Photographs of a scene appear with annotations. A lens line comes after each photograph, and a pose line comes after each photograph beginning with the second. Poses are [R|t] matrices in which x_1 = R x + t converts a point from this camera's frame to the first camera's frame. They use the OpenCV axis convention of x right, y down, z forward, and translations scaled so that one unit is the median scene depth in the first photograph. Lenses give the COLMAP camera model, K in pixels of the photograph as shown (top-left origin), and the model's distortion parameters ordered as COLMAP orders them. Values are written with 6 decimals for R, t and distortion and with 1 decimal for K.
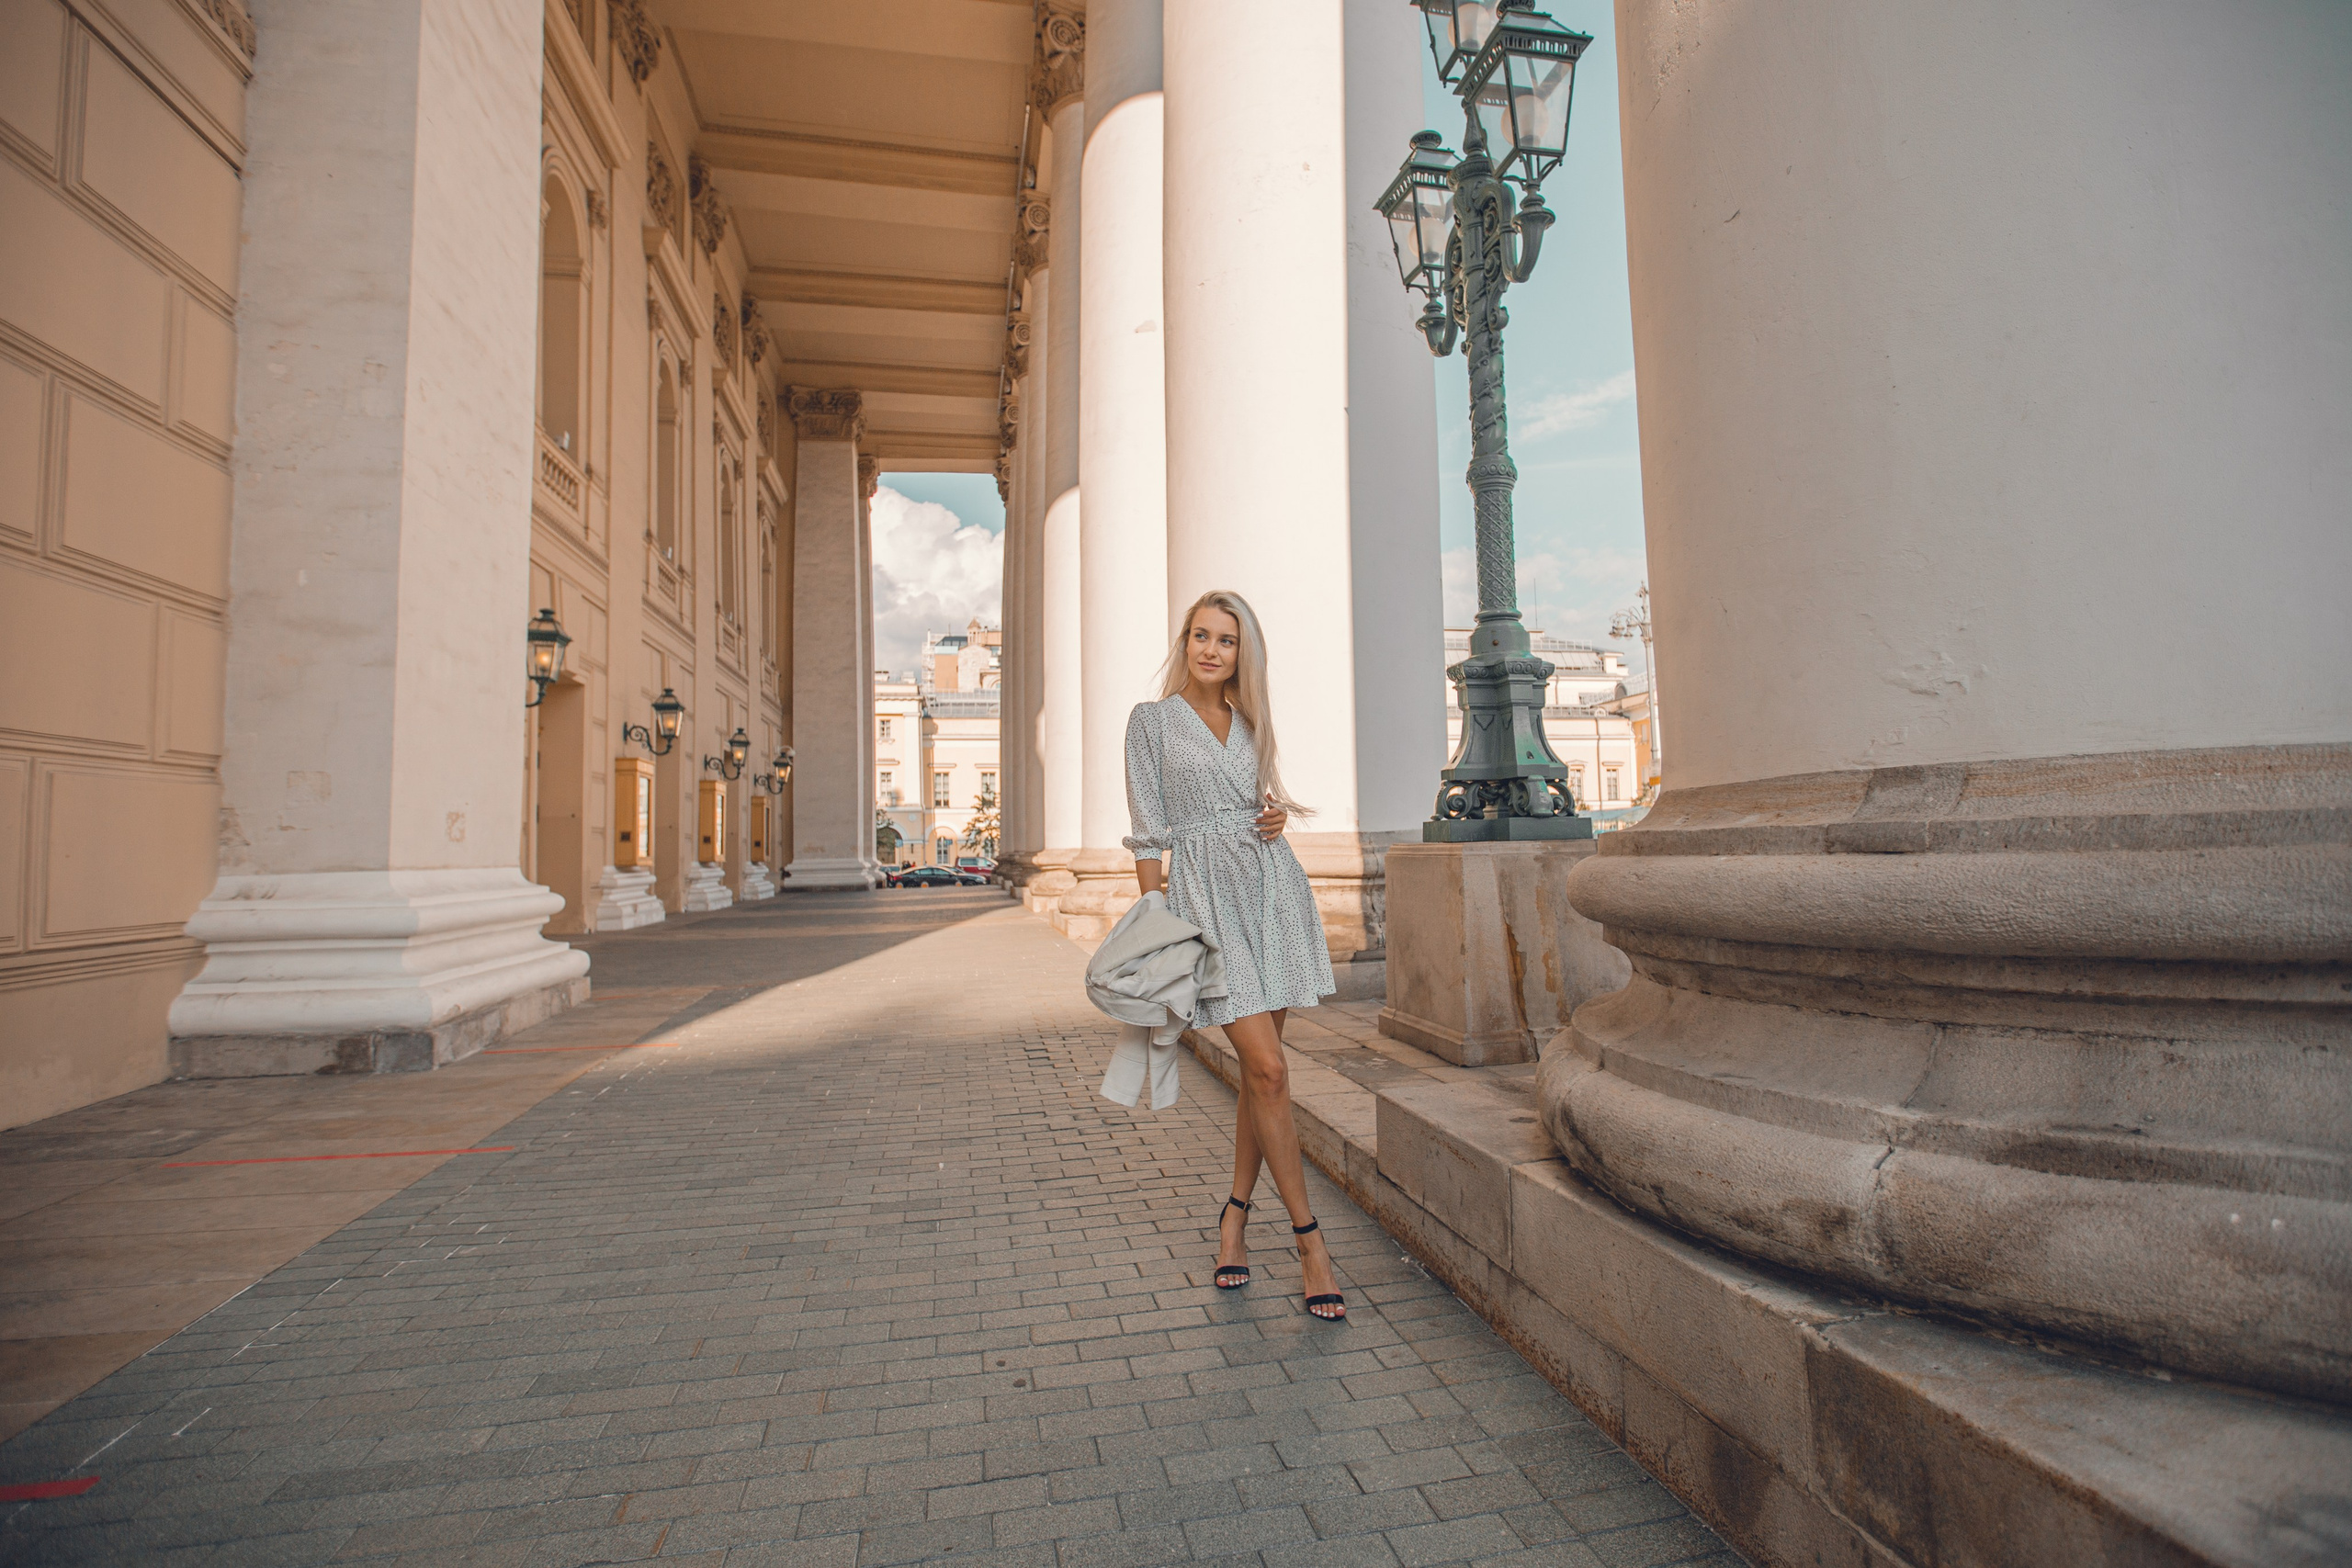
lens RADIAL K [[1109.3, 0, 1176.0], [0, 1109.3, 784.0], [0, 0, 1]] dist [-0.051554, 0.021044]
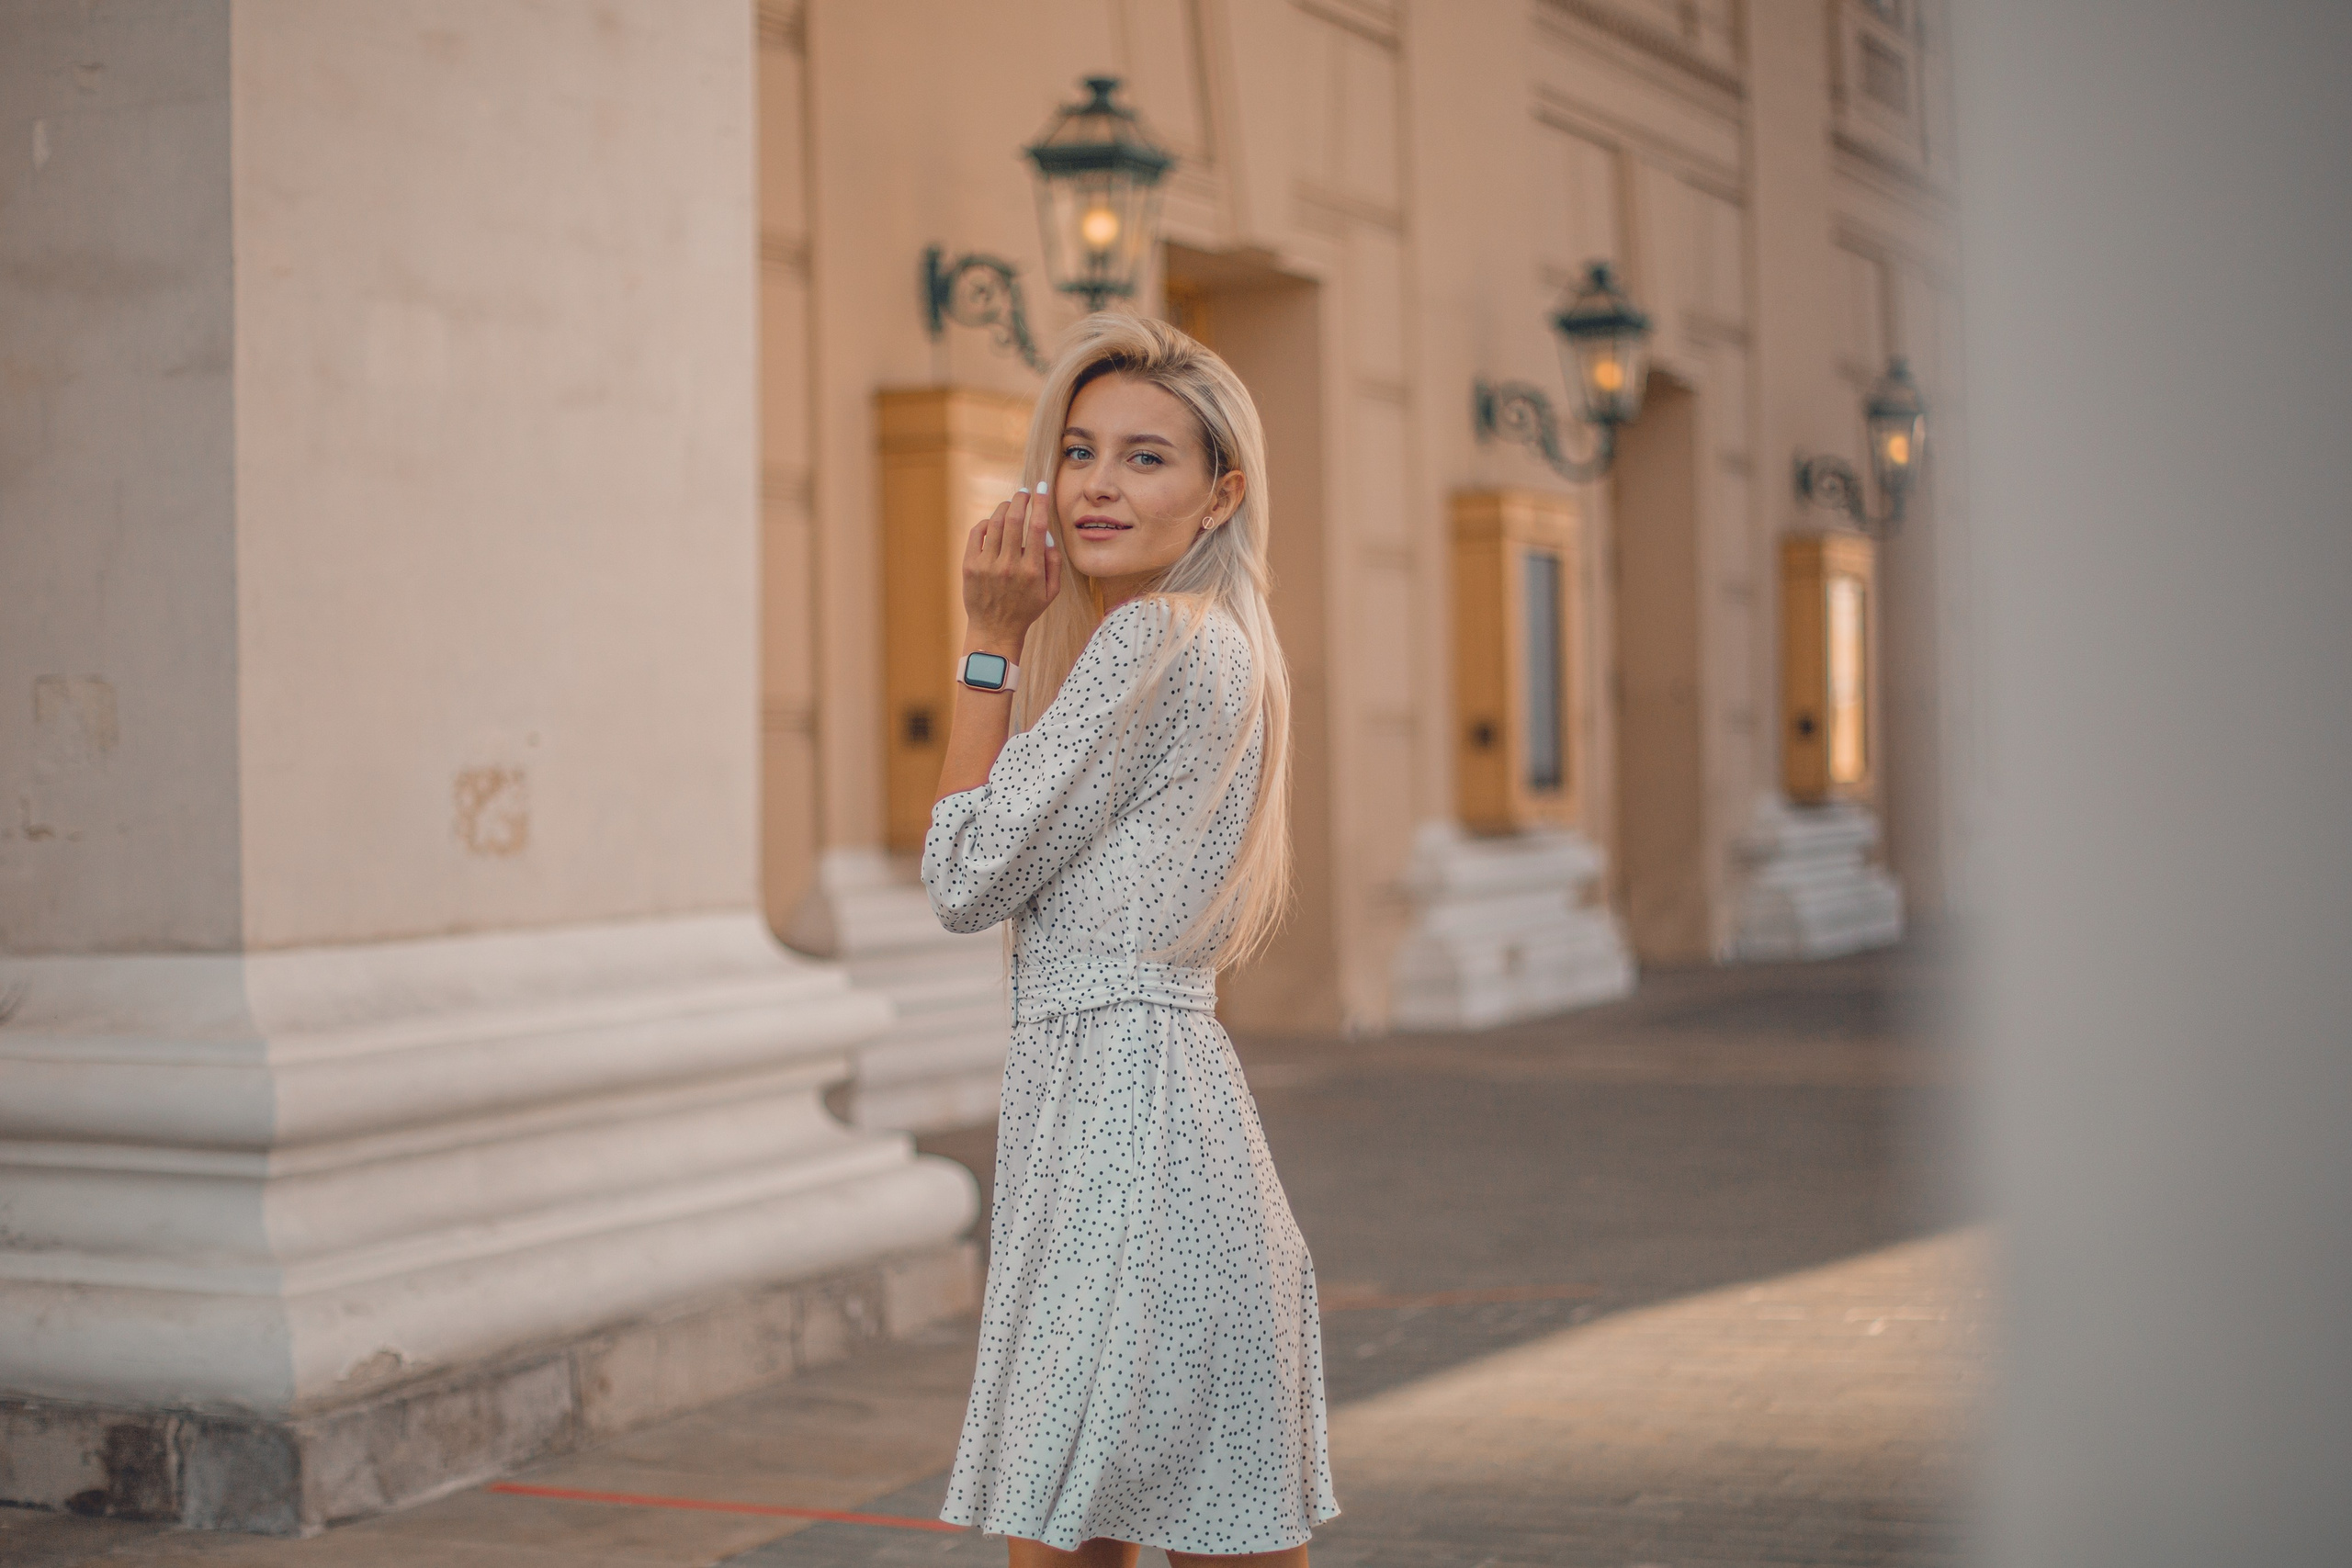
lens RADIAL K [[3695.2, 0, 1176.0], [0, 3695.2, 784.0], [0, 0, 1]] dist [-0.145990, 0.122484]
pose [[0.807184, 0.008787, -0.590234, 0.221075], [0.037674, 0.997084, 0.066366, -0.043010], [0.589096, -0.075806, 0.804499, 0.224799]]
